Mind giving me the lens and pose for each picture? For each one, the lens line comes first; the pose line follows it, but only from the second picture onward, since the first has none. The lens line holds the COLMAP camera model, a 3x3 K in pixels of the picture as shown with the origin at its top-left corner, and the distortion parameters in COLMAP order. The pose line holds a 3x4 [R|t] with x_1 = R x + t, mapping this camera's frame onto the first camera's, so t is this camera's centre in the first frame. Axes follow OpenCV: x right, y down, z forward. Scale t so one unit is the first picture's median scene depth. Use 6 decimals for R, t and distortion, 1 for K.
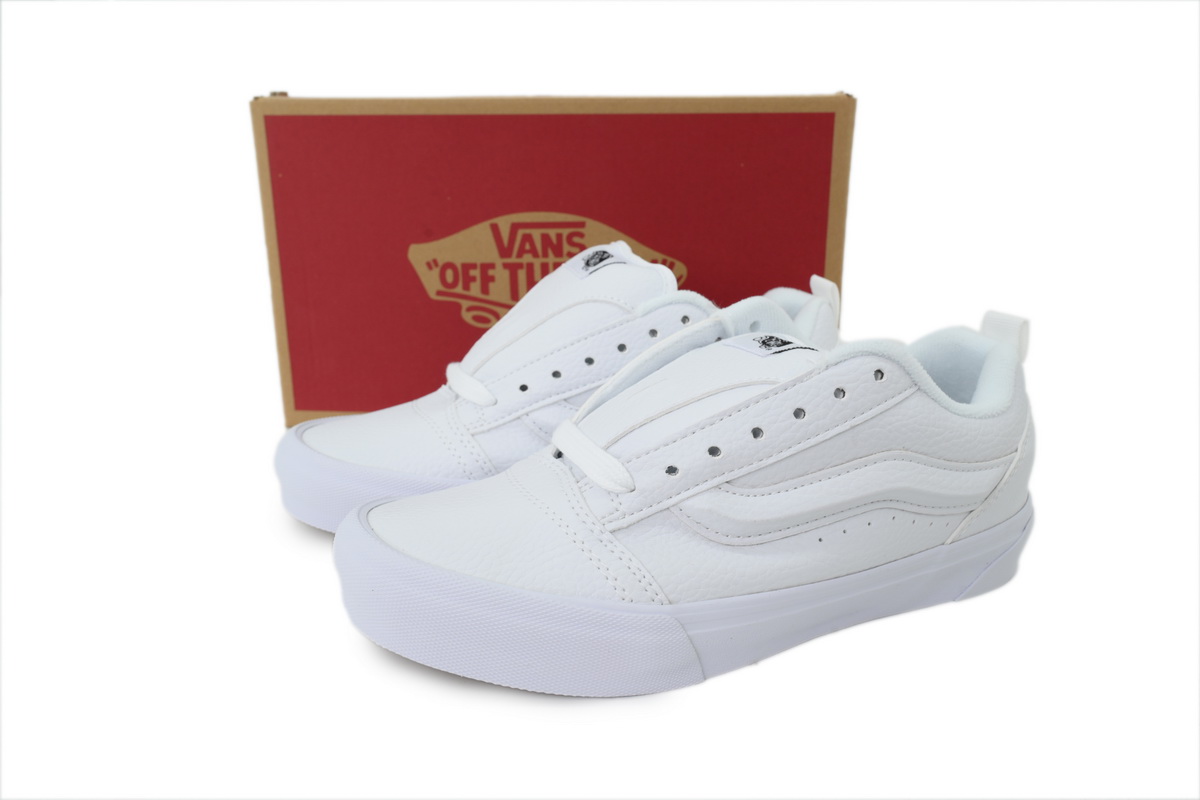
lens RADIAL K [[903.5, 0, 600.0], [0, 903.5, 400.0], [0, 0, 1]] dist [0.000837, -0.000432]
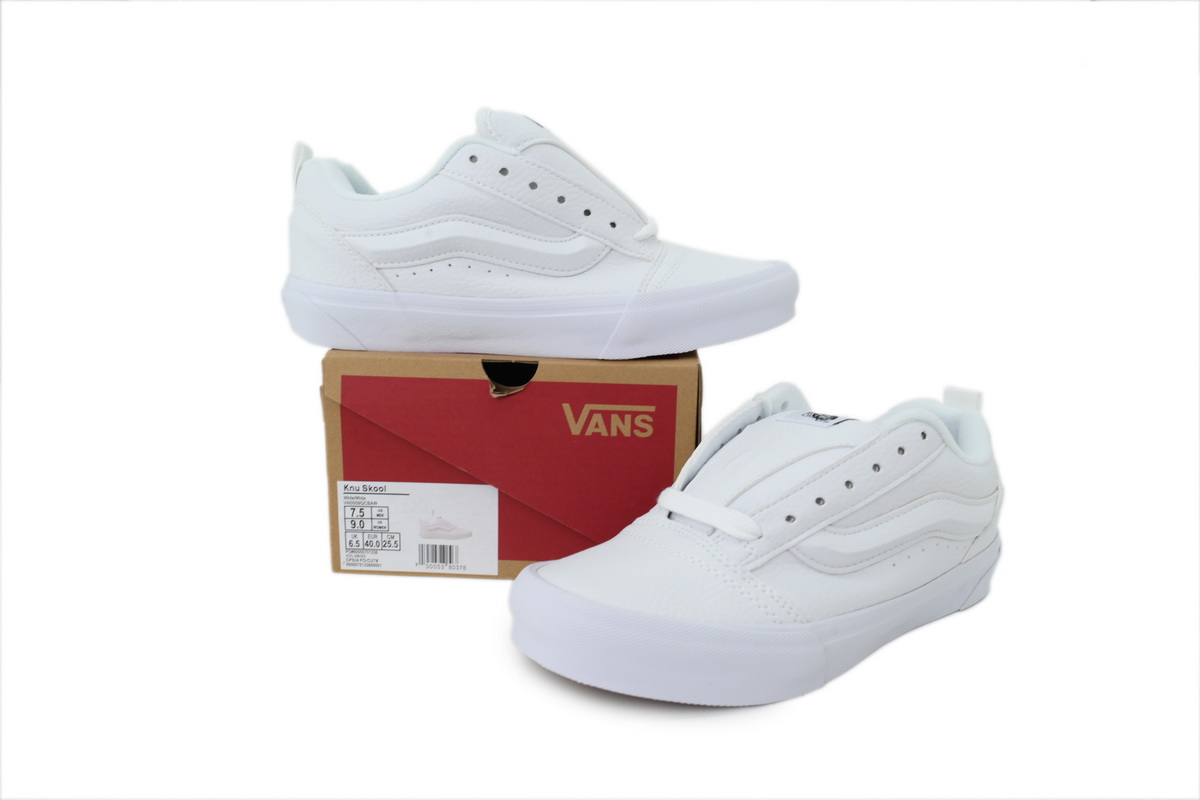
lens RADIAL K [[903.5, 0, 600.0], [0, 903.5, 400.0], [0, 0, 1]] dist [0.000837, -0.000432]
pose [[0.974742, -0.045193, 0.218715, -0.451526], [0.067219, 0.993268, -0.094338, 0.013572], [-0.212979, 0.106657, 0.971218, -0.202030]]
